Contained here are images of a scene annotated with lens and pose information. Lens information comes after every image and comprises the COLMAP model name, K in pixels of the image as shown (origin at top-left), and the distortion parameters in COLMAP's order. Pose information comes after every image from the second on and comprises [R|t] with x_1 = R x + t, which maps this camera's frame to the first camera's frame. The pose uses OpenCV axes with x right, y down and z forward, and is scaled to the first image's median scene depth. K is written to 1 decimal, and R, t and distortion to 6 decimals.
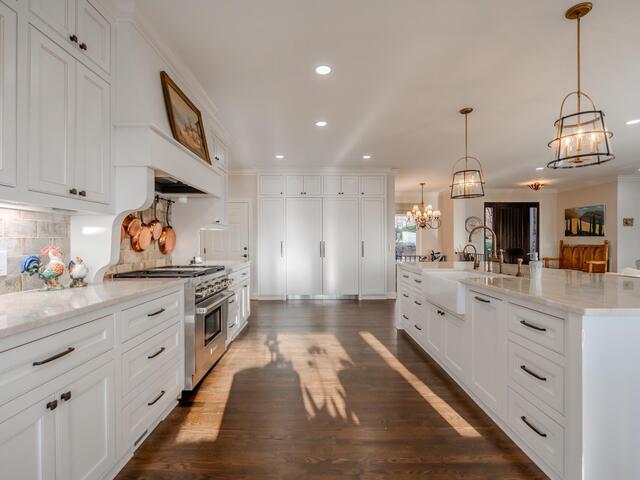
lens RADIAL K [[317.8, 0, 320.0], [0, 317.8, 240.0], [0, 0, 1]] dist [-0.003565, -0.000569]
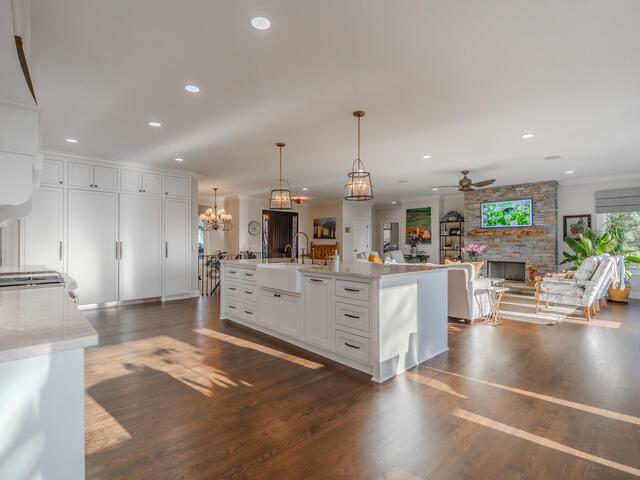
lens RADIAL K [[313.6, 0, 321.9], [0, 313.6, 236.0], [0, 0, 1]] dist [0.015310, -0.000565]
pose [[0.741819, 0.016718, 0.670392, -0.133037], [-0.007647, 0.999835, -0.016472, -0.001205], [-0.670557, 0.007093, 0.741824, -0.042687]]
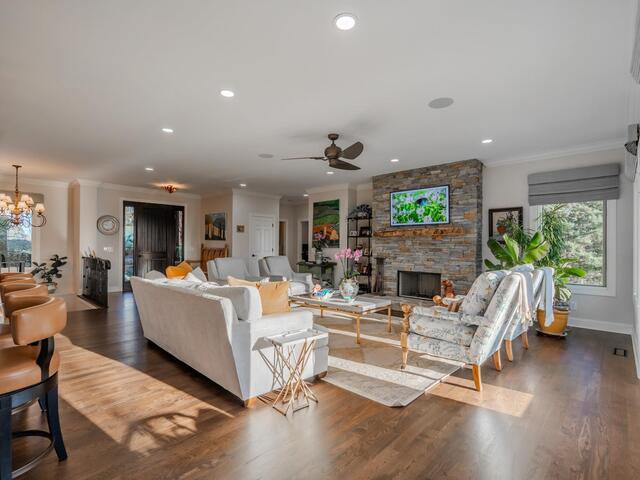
lens RADIAL K [[317.8, 0, 320.0], [0, 317.8, 240.0], [0, 0, 1]] dist [-0.003565, -0.000569]
pose [[0.702665, 0.020893, 0.711214, 0.321551], [-0.014551, 0.999782, -0.014995, -0.000763], [-0.711372, 0.000188, 0.702815, -0.046828]]
